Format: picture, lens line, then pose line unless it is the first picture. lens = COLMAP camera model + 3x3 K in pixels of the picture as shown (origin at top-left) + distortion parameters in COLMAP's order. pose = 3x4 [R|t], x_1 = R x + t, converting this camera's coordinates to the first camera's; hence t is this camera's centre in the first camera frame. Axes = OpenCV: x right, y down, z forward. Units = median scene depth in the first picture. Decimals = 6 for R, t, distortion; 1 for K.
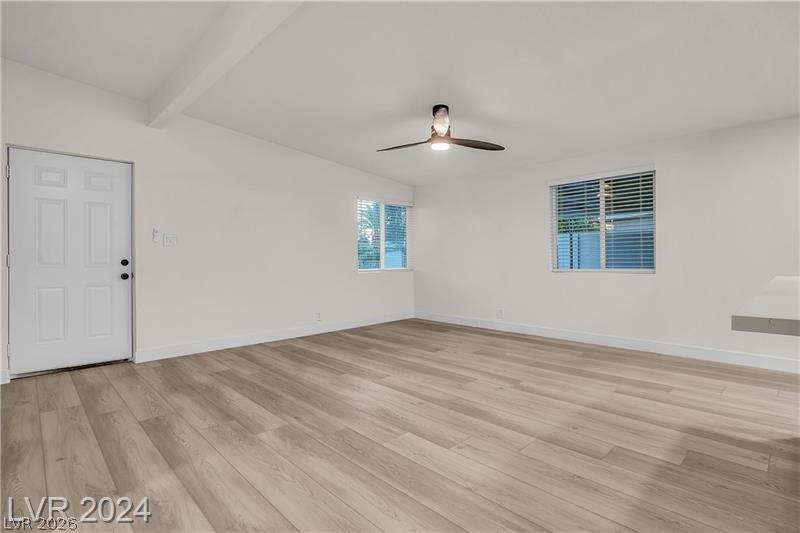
lens RADIAL K [[382.6, 0, 404.4], [0, 382.6, 261.4], [0, 0, 1]] dist [-0.001611, 0.001542]
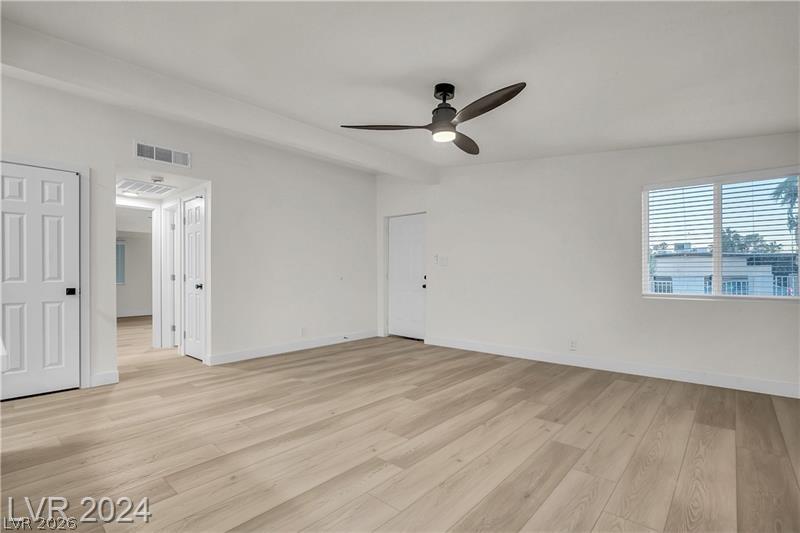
lens RADIAL K [[382.6, 0, 401.4], [0, 382.6, 268.4], [0, 0, 1]] dist [-0.001611, 0.001542]
pose [[0.073698, -0.006794, -0.997257, 1.025477], [-0.003984, 0.999967, -0.007107, -0.025823], [0.997273, 0.004496, 0.073668, 1.003721]]
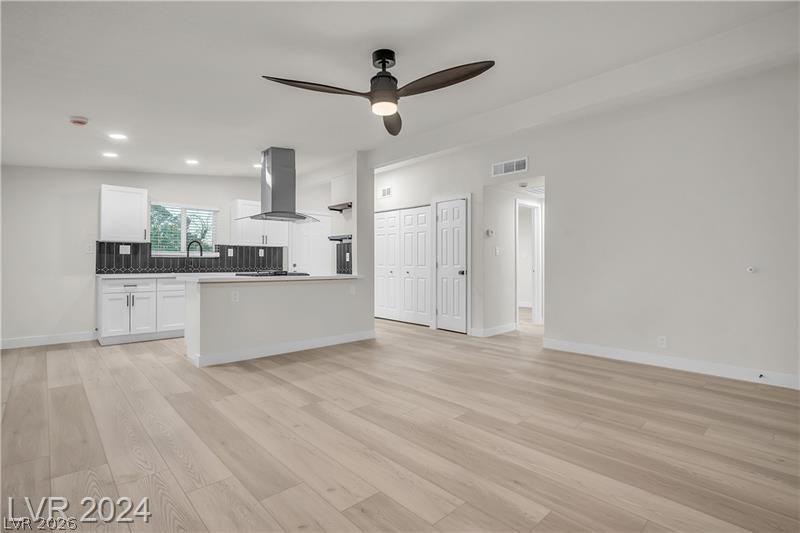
lens RADIAL K [[382.6, 0, 397.2], [0, 382.6, 262.9], [0, 0, 1]] dist [-0.001611, 0.001542]
pose [[-0.999598, 0.009640, 0.026670, 0.063338], [0.009852, 0.999921, 0.007813, -0.027851], [-0.026592, 0.008073, -0.999614, 1.993134]]
